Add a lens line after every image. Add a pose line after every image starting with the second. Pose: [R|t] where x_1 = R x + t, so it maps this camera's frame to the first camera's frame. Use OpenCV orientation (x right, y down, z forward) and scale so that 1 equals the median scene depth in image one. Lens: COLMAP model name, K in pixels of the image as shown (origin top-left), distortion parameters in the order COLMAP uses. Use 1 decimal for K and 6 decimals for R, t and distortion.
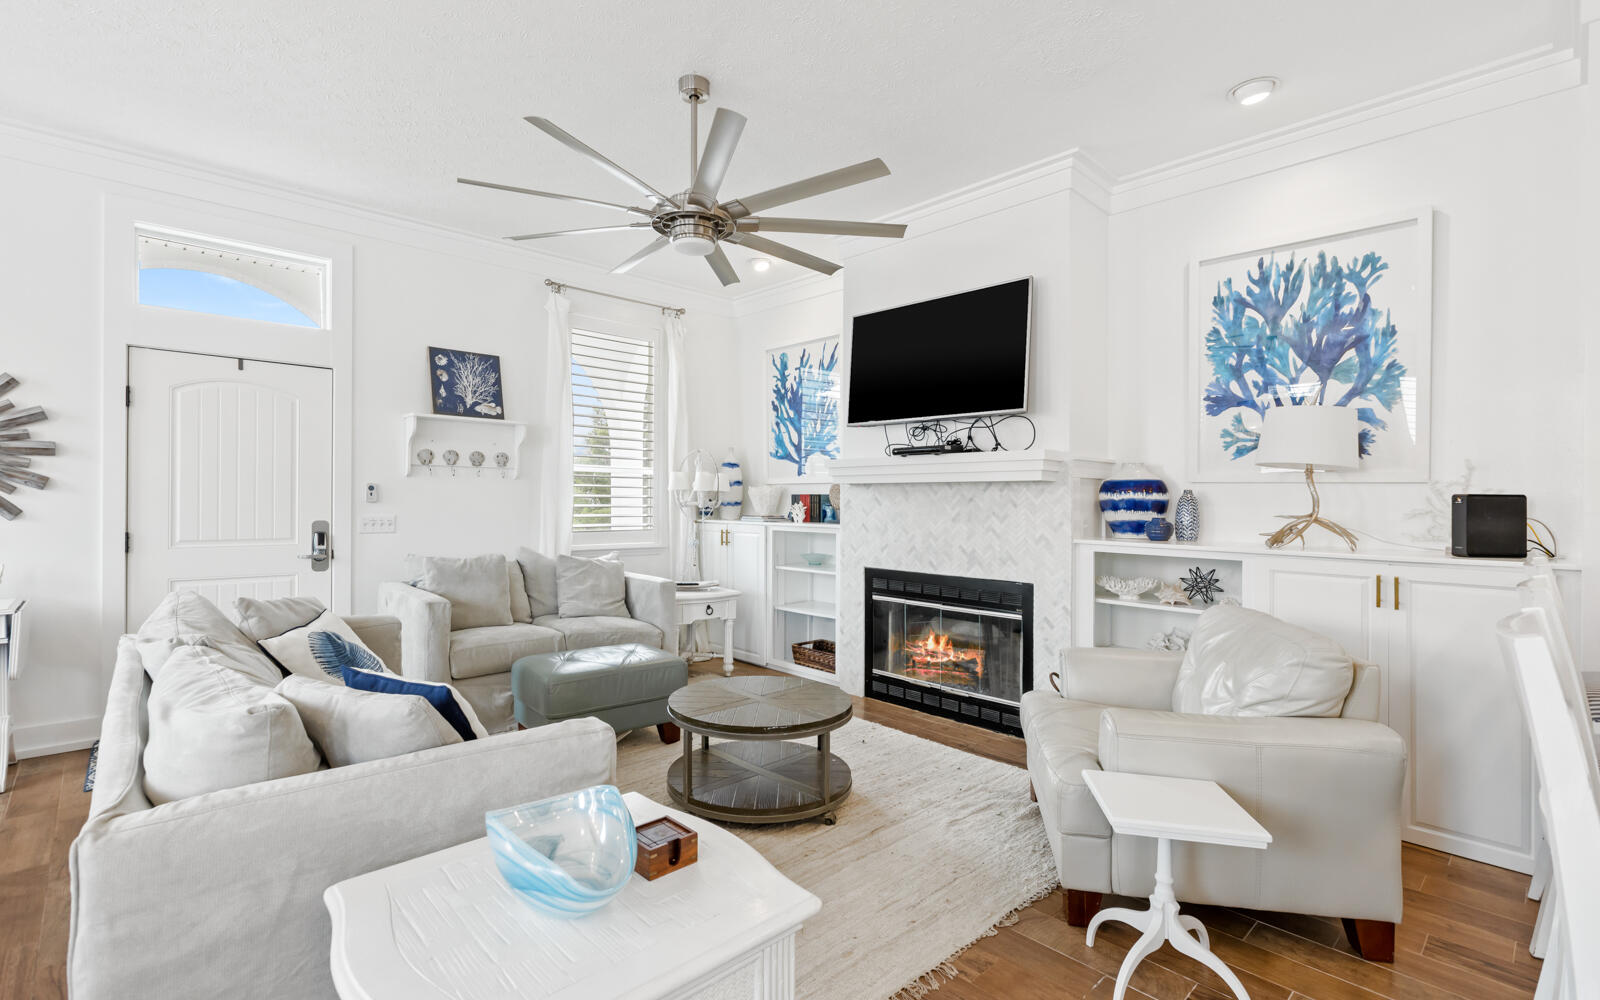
lens RADIAL K [[711.1, 0, 800.0], [0, 711.1, 500.0], [0, 0, 1]] dist [0.000725, -0.000058]
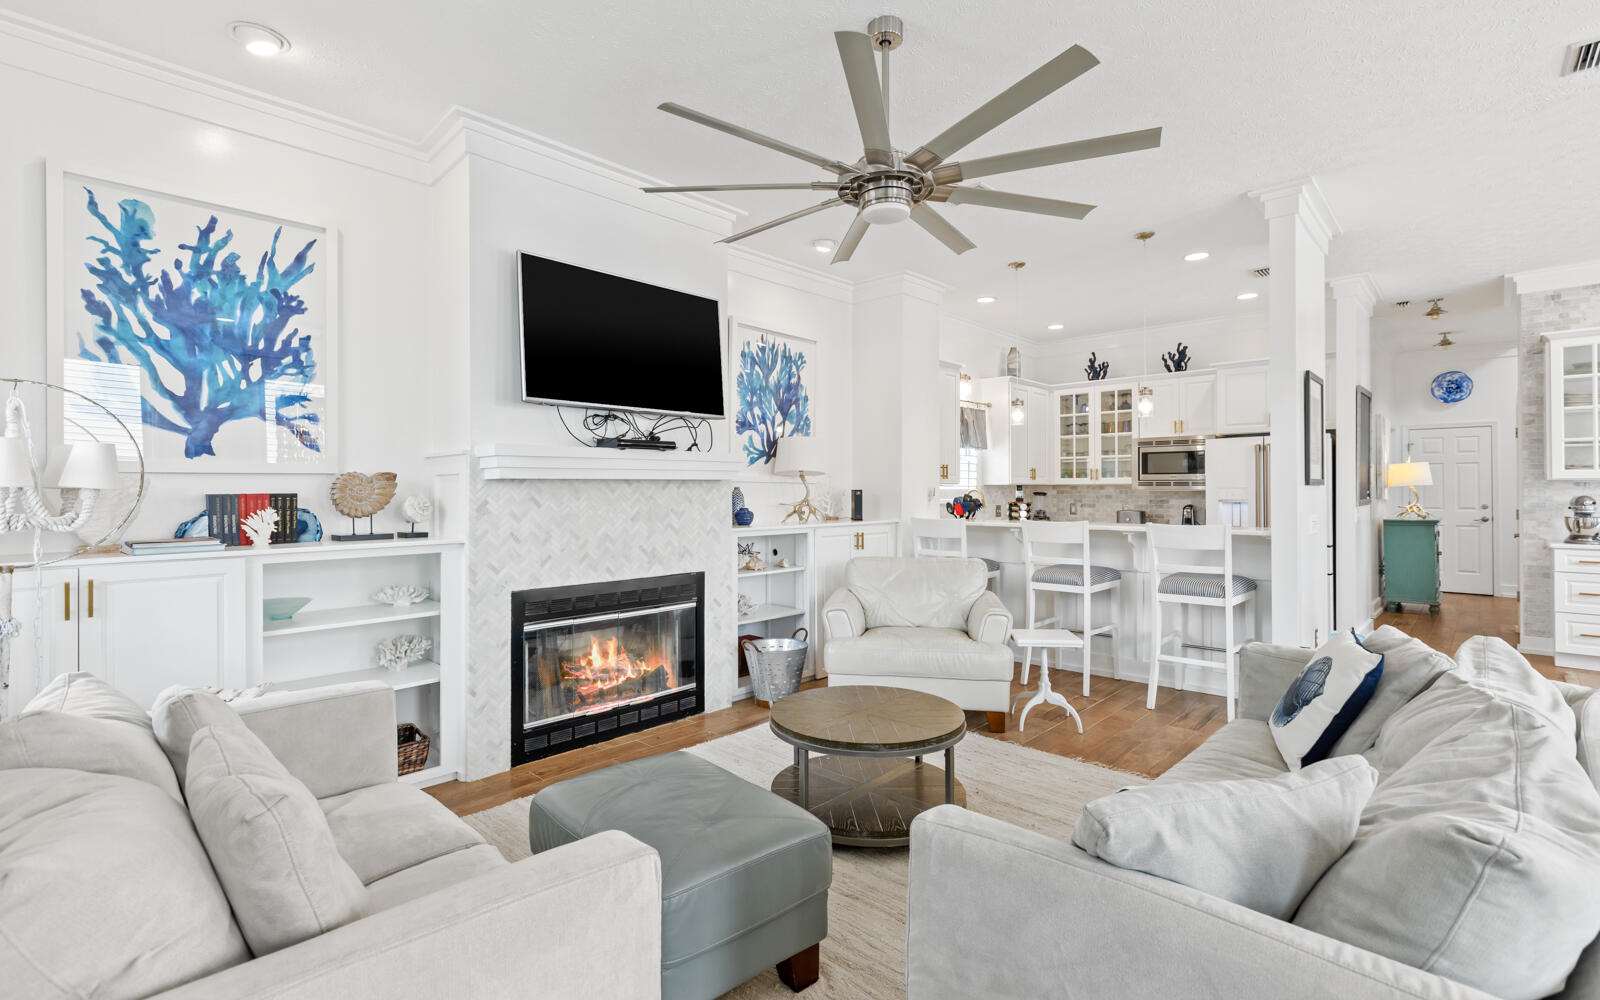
lens RADIAL K [[735.6, 0, 811.0], [0, 735.6, 484.1], [0, 0, 1]] dist [0.000119, 0.000338]
pose [[-0.043551, 0.002630, 0.999048, -0.777116], [0.009016, 0.999957, -0.002240, -0.014343], [-0.999011, 0.008910, -0.043573, 0.818859]]
